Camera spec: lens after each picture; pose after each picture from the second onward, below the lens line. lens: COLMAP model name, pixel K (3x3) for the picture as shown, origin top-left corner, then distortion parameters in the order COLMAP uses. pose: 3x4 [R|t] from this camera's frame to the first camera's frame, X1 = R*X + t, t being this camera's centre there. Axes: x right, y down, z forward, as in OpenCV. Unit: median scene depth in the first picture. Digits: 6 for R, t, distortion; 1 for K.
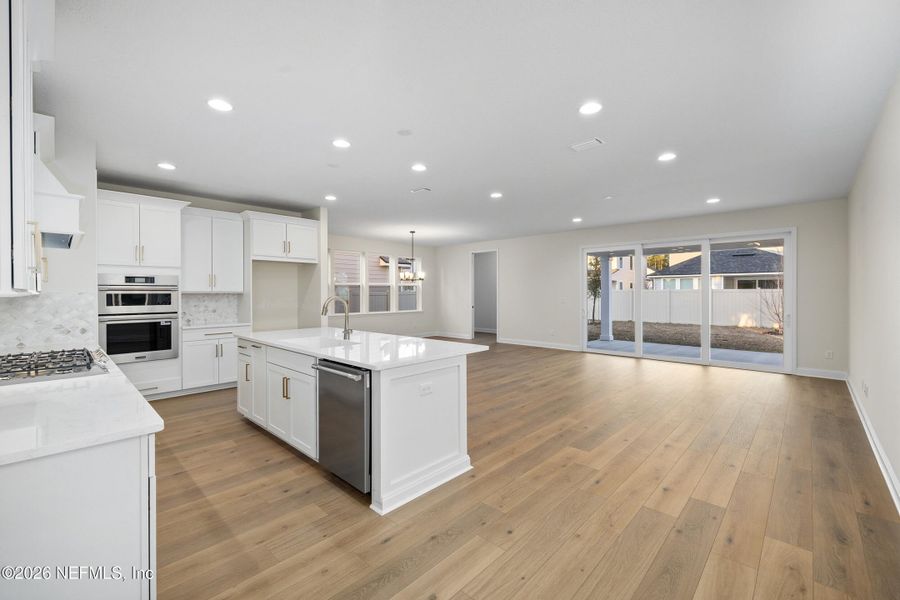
lens RADIAL K [[377.6, 0, 453.7], [0, 377.6, 293.6], [0, 0, 1]] dist [-0.003965, -0.000329]
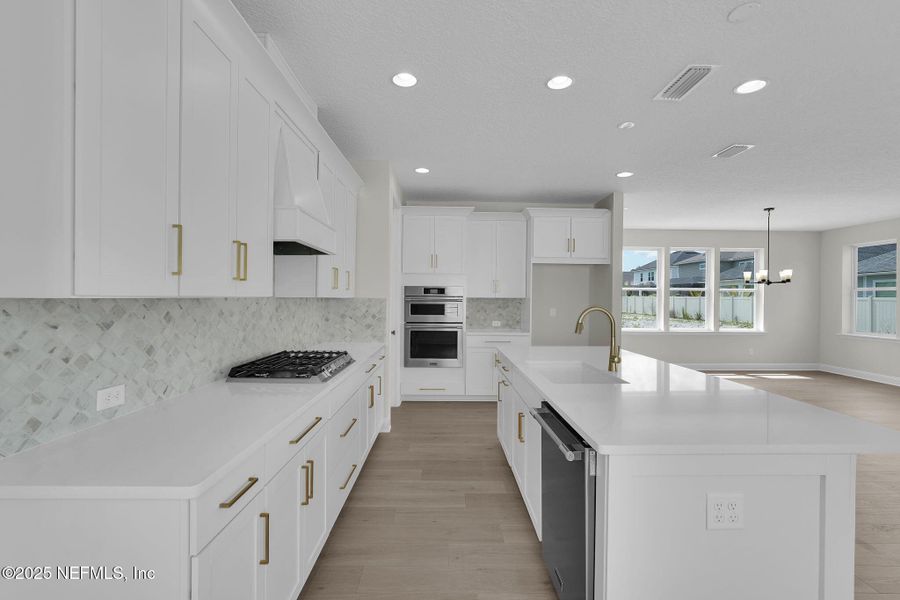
lens RADIAL K [[402.0, 0, 455.1], [0, 402.0, 301.6], [0, 0, 1]] dist [-0.002999, 0.000512]
pose [[0.695498, 0.019790, -0.718255, 0.029122], [-0.015290, 0.999802, 0.012741, -0.007631], [0.718365, 0.002121, 0.695663, 0.239860]]
